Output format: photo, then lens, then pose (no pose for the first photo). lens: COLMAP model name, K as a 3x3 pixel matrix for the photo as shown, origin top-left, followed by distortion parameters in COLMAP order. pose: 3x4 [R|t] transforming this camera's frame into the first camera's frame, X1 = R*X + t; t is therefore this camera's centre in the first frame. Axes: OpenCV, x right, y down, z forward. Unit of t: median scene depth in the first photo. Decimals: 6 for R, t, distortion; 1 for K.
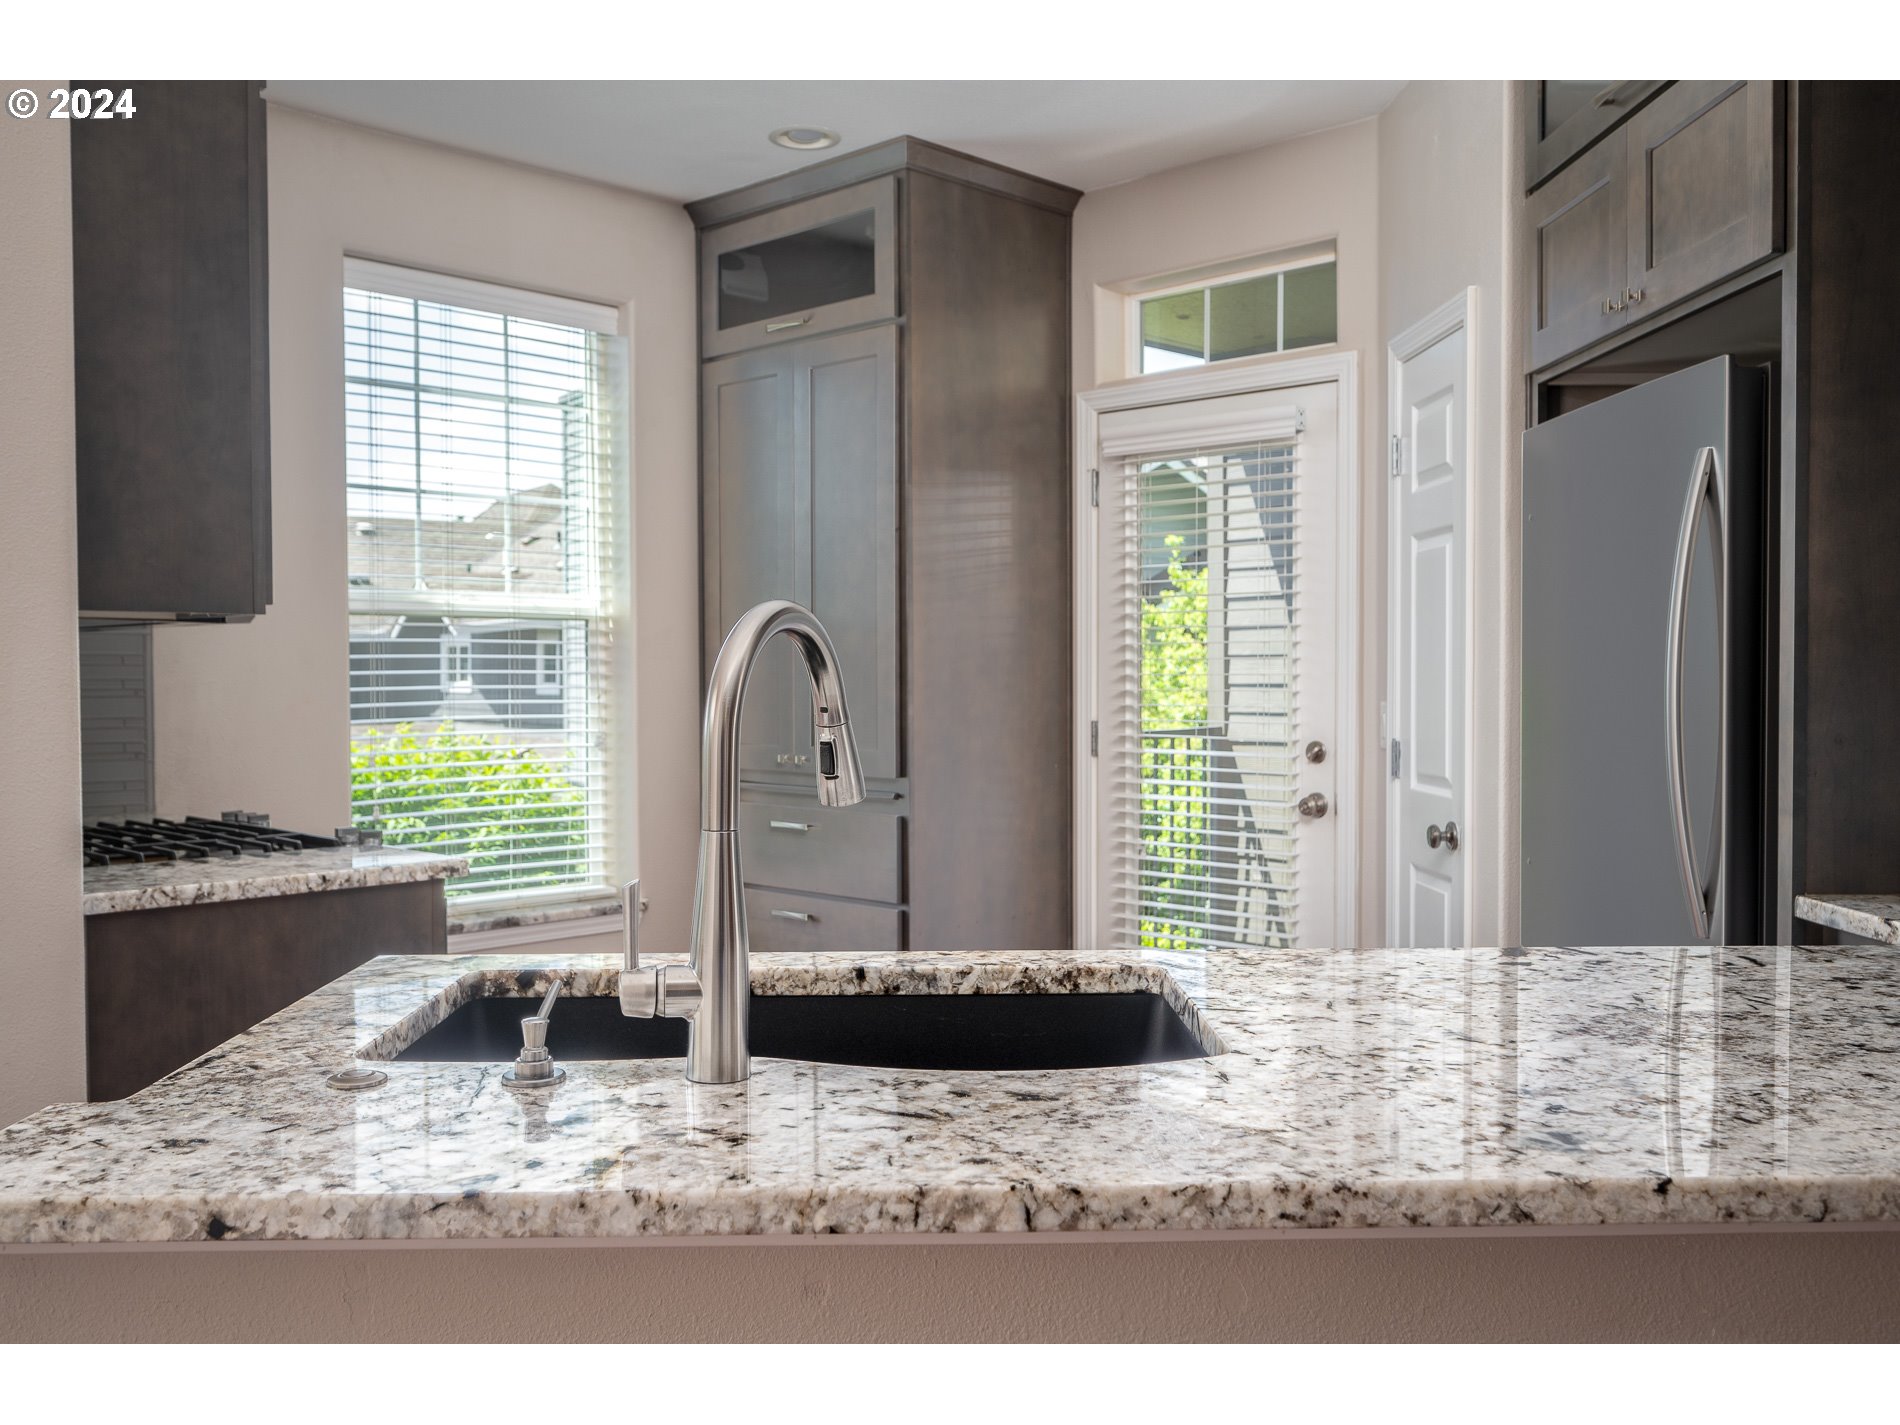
lens RADIAL K [[1633.9, 0, 943.4], [0, 1633.9, 724.6], [0, 0, 1]] dist [-0.005221, -0.004796]
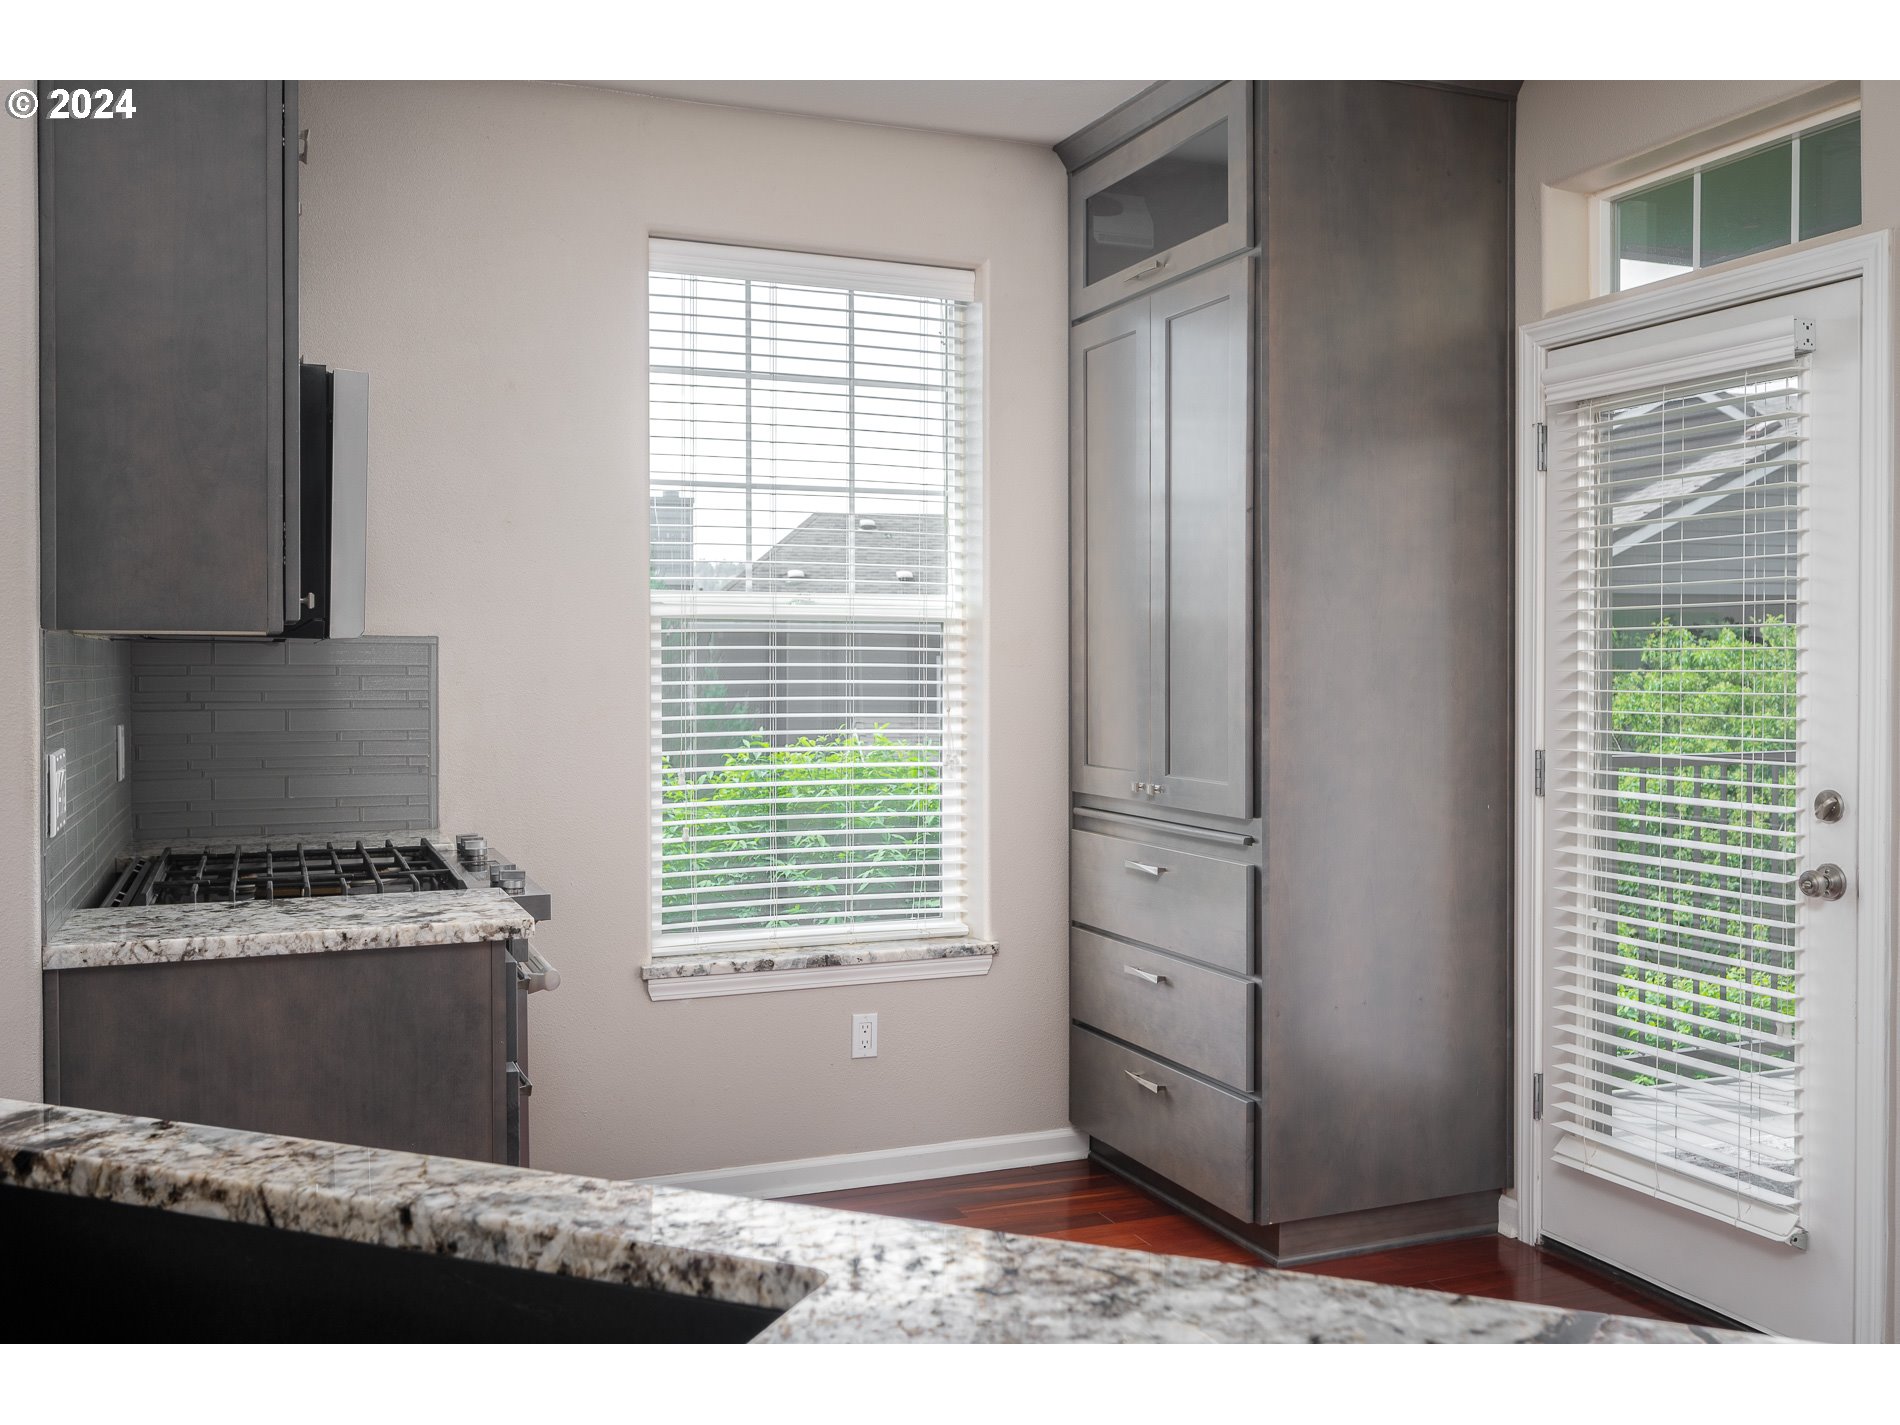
lens RADIAL K [[1647.3, 0, 943.5], [0, 1647.3, 683.1], [0, 0, 1]] dist [0.002041, -0.009413]
pose [[0.918898, 0.007475, -0.394425, 0.154268], [-0.015354, 0.999741, -0.016823, -0.018033], [0.394197, 0.021515, 0.918774, 0.195751]]
